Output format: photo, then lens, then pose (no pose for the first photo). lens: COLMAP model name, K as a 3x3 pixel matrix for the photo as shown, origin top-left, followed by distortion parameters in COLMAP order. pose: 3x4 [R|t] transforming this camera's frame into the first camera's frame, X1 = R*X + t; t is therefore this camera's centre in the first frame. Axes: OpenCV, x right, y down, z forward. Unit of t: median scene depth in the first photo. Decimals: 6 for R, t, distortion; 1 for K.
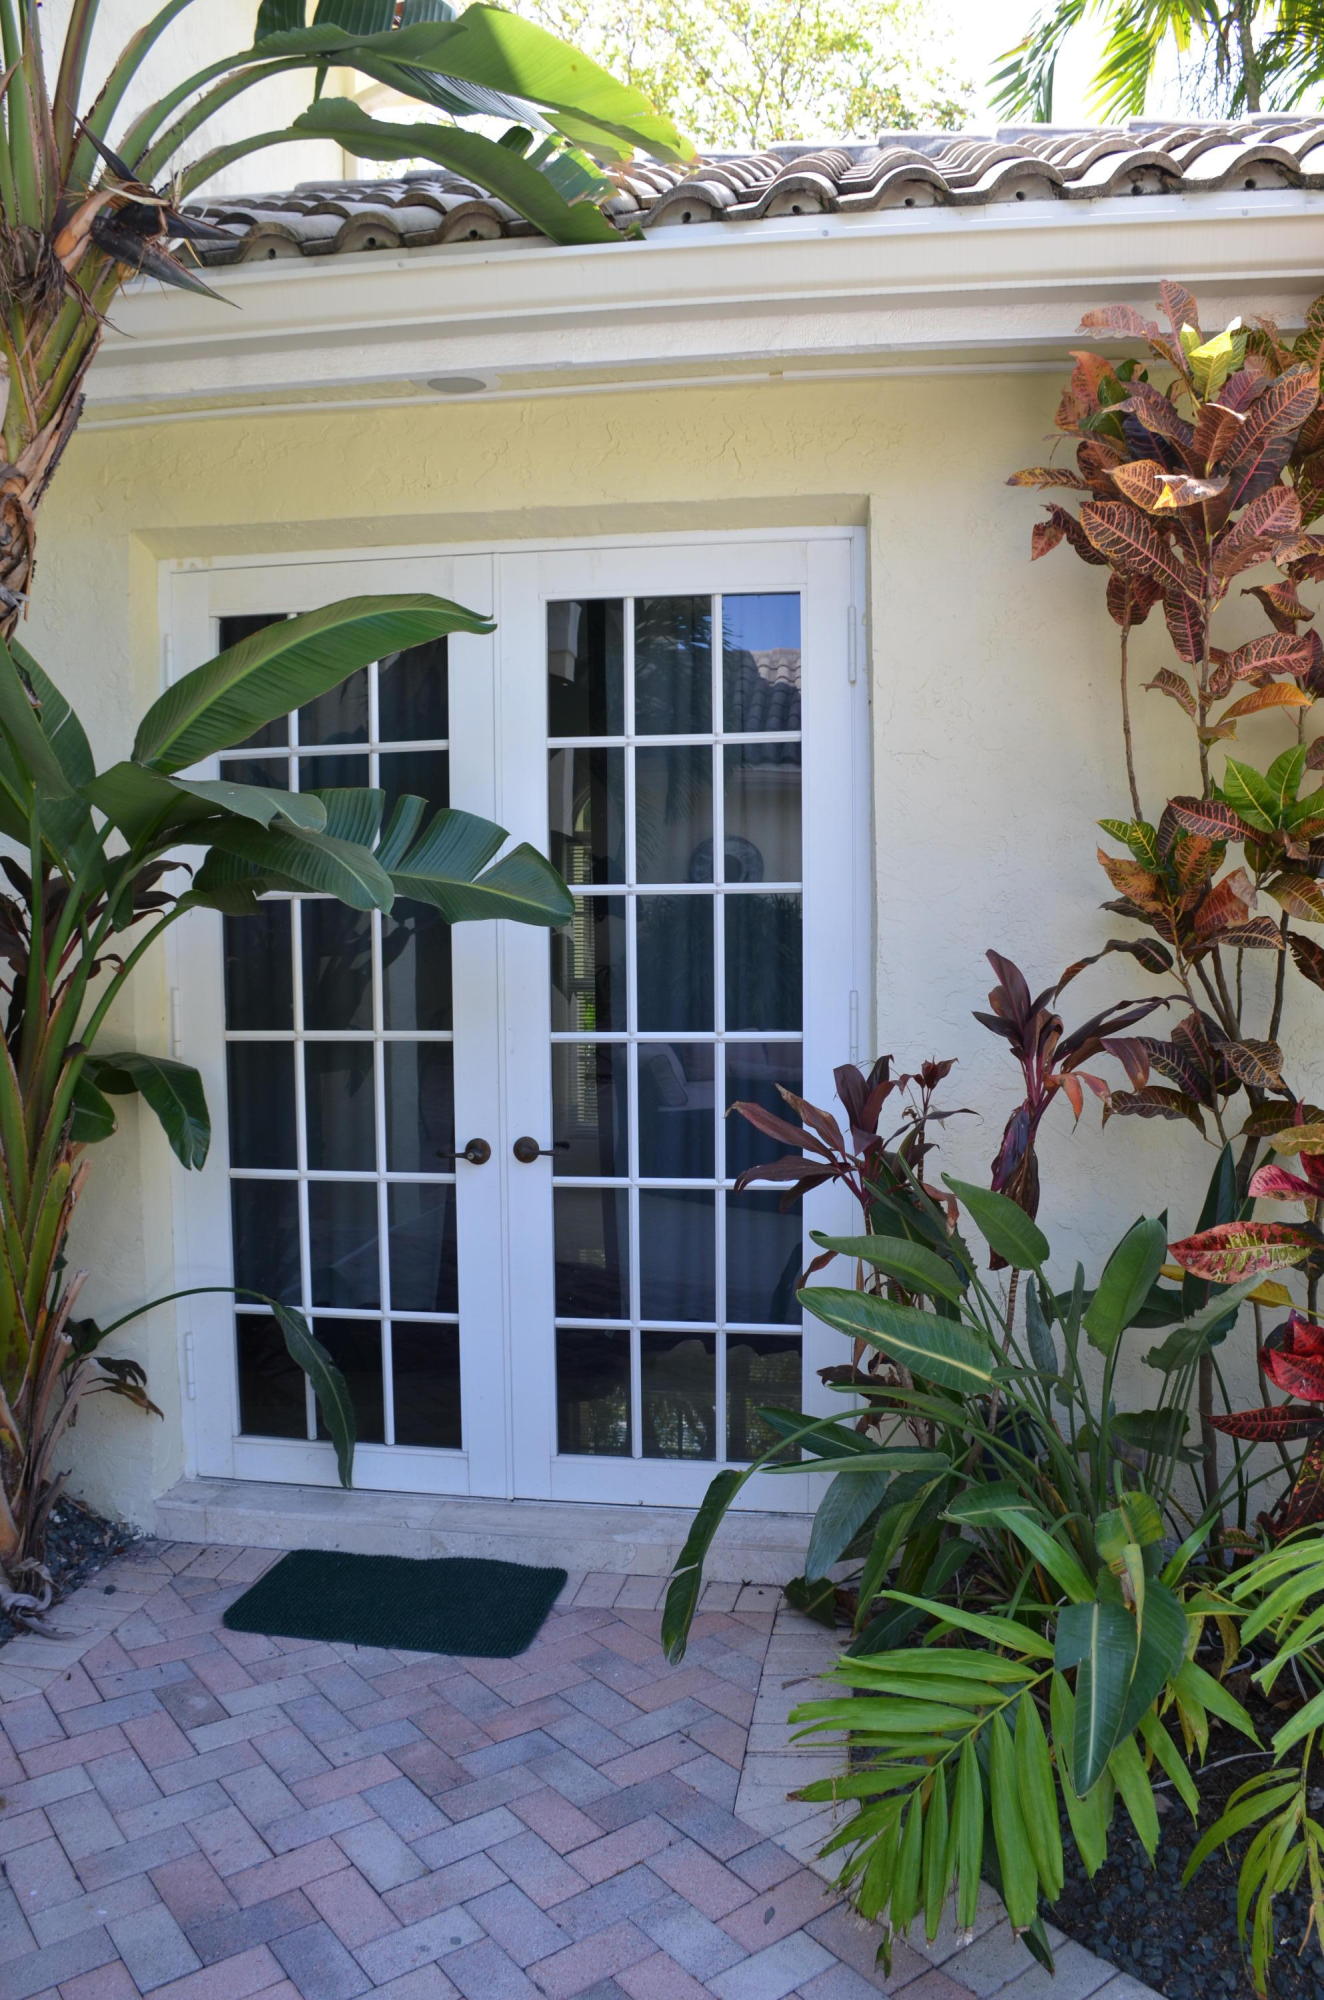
lens RADIAL K [[1578.0, 0, 662.0], [0, 1578.0, 1000.0], [0, 0, 1]] dist [-0.127828, 0.078746]
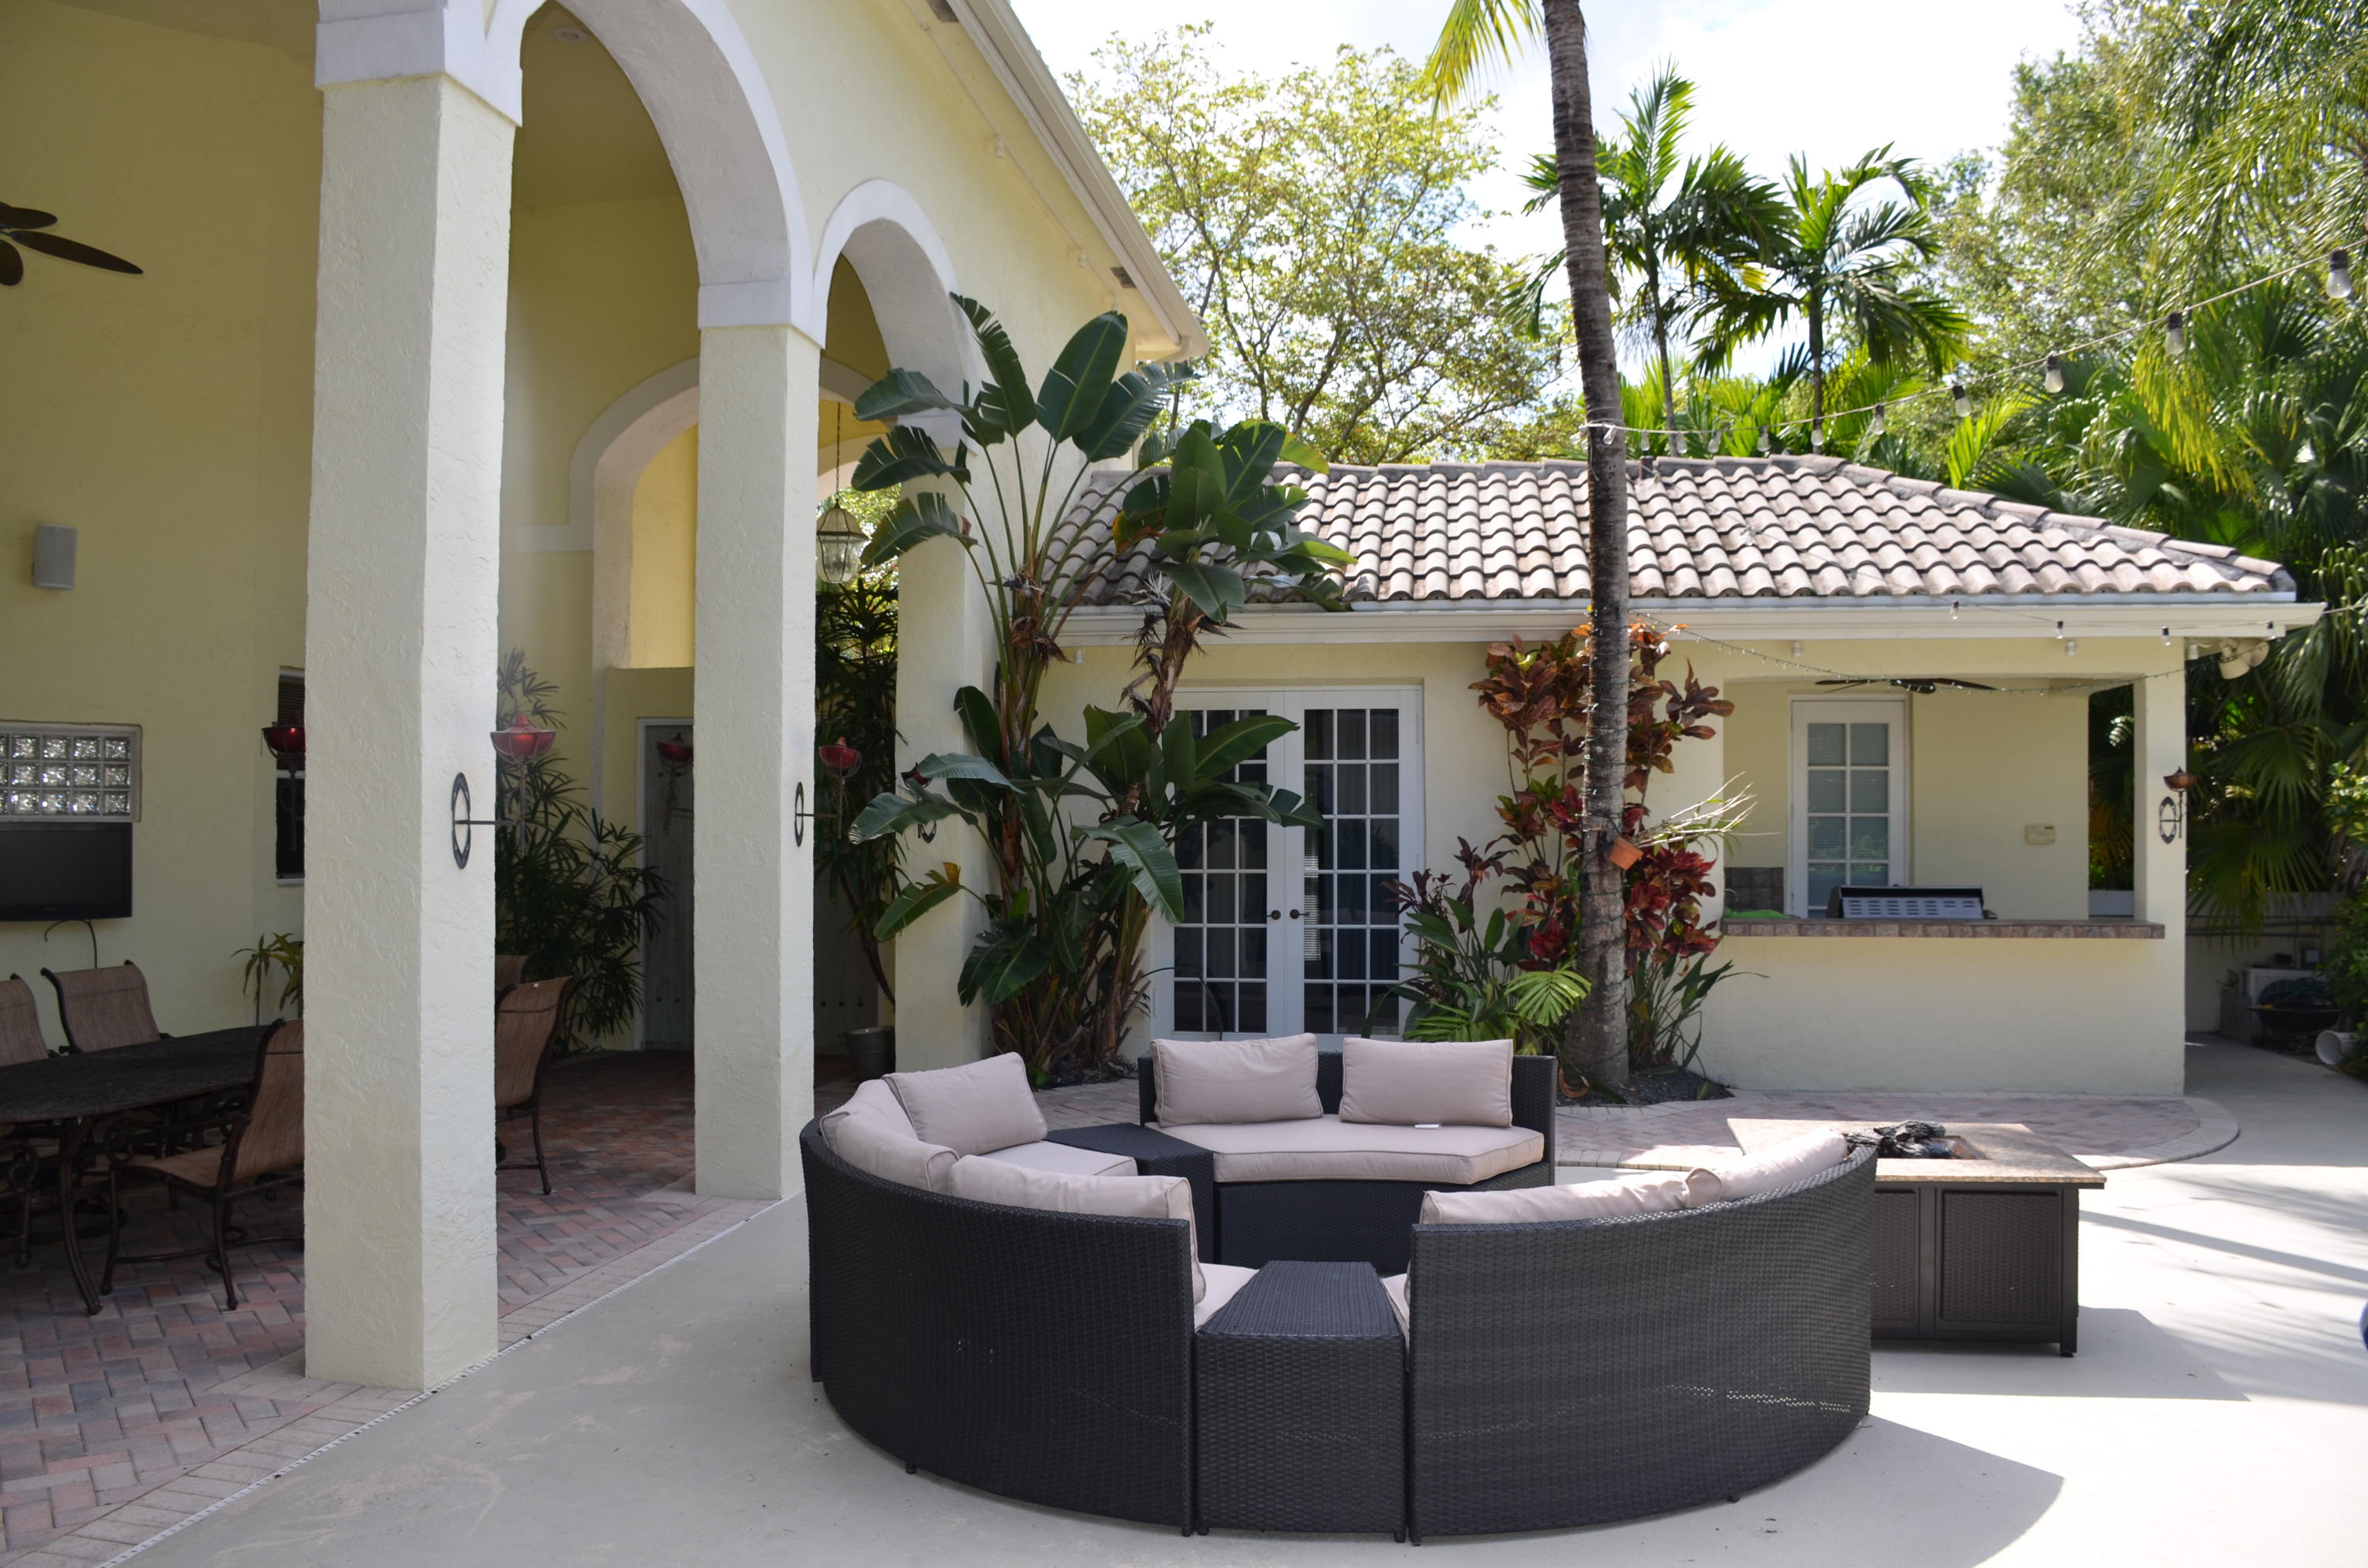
lens RADIAL K [[1868.1, 0, 1184.0], [0, 1868.1, 784.0], [0, 0, 1]] dist [-0.127828, 0.078746]
pose [[0.999934, 0.011484, 0.000921, -0.284236], [-0.011350, 0.995663, -0.092342, 0.173065], [-0.001978, 0.092326, 0.995727, -2.201820]]
